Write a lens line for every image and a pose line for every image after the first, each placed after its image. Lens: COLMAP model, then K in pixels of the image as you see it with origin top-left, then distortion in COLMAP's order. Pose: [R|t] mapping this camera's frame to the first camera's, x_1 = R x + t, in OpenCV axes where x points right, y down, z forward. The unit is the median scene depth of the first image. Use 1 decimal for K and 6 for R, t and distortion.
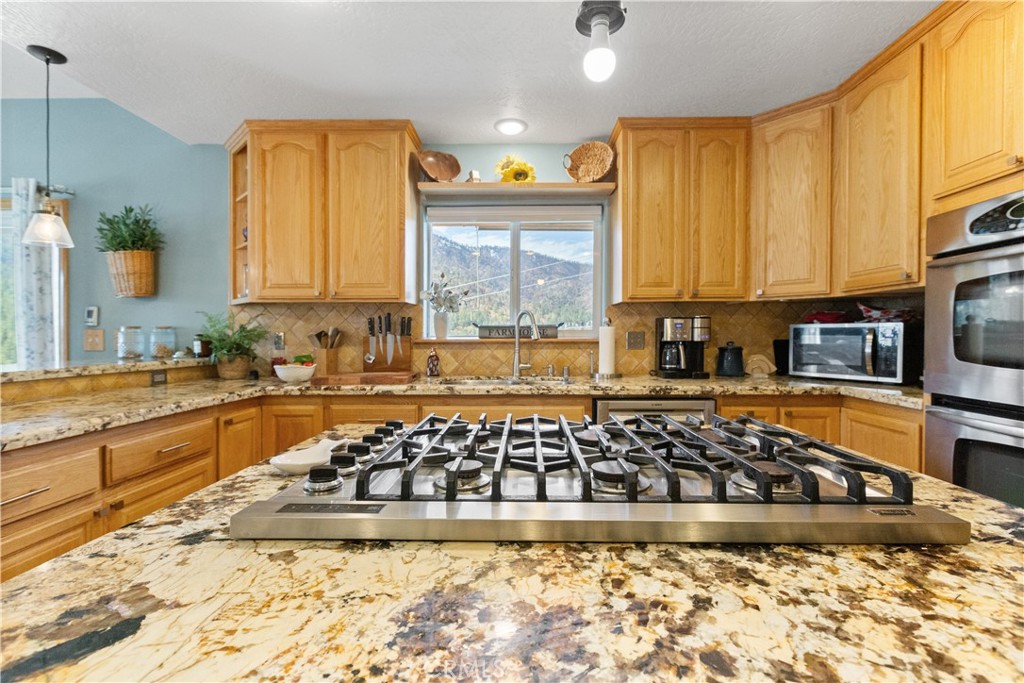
lens RADIAL K [[468.2, 0, 510.7], [0, 468.2, 337.1], [0, 0, 1]] dist [0.015634, -0.004055]
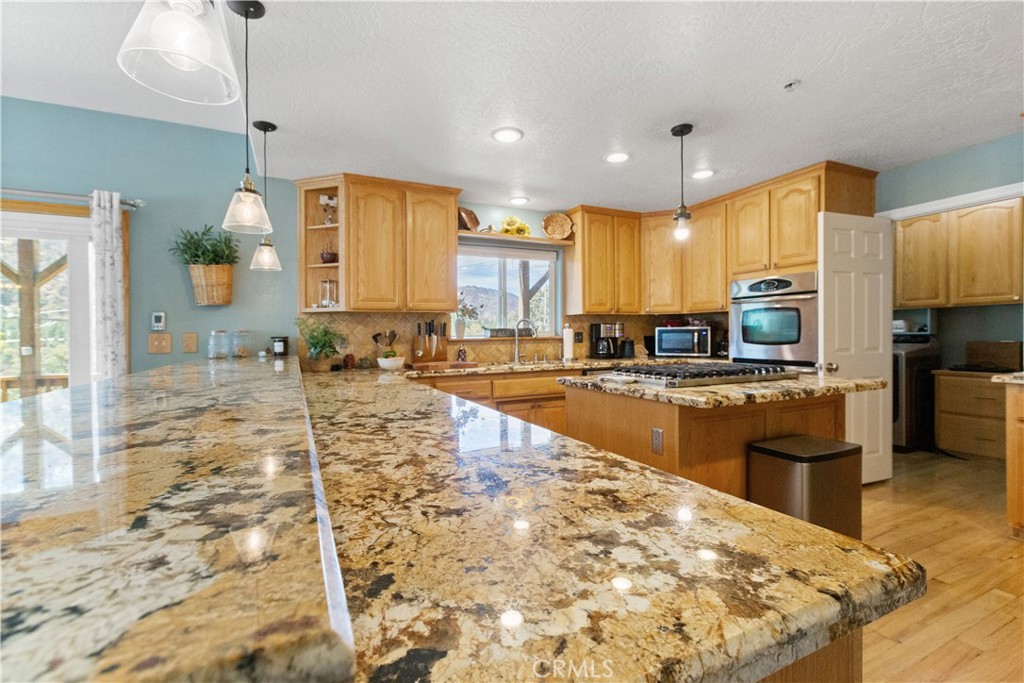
lens RADIAL K [[468.2, 0, 508.5], [0, 468.2, 338.6], [0, 0, 1]] dist [0.015634, -0.004055]
pose [[0.893162, -0.013086, 0.449544, -0.708971], [0.012857, 0.999911, 0.003561, 0.002137], [-0.449551, 0.002599, 0.893251, -0.352901]]
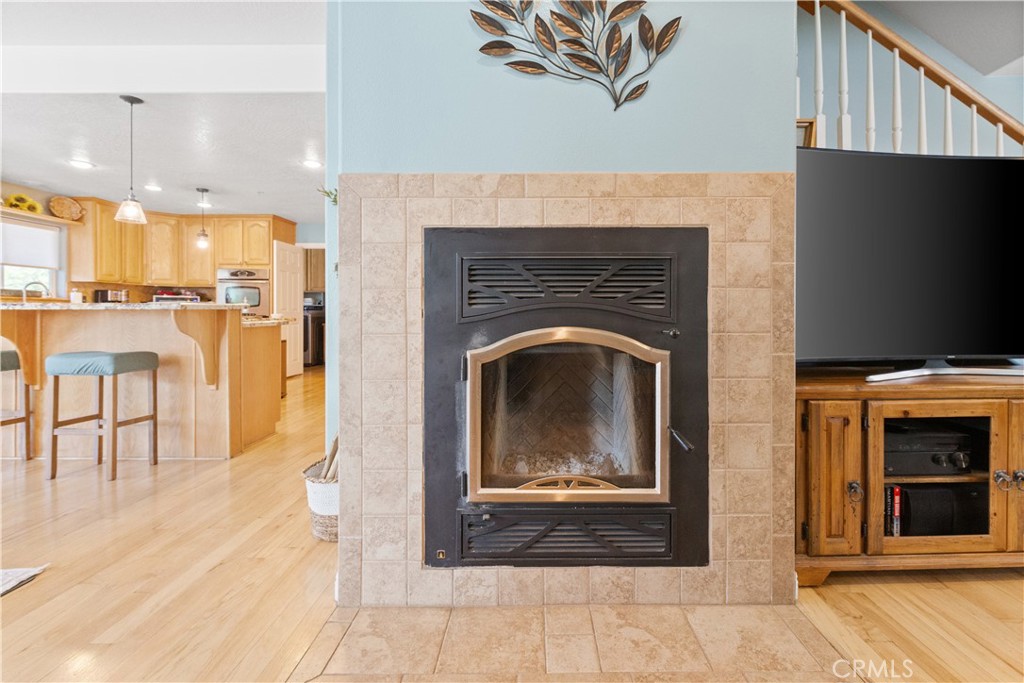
lens RADIAL K [[468.2, 0, 527.2], [0, 468.2, 316.3], [0, 0, 1]] dist [0.015634, -0.004055]
pose [[0.003949, -0.005319, 0.999978, -1.816393], [-0.000966, 0.999985, 0.005323, 0.065346], [-0.999992, -0.000987, 0.003943, -0.938721]]
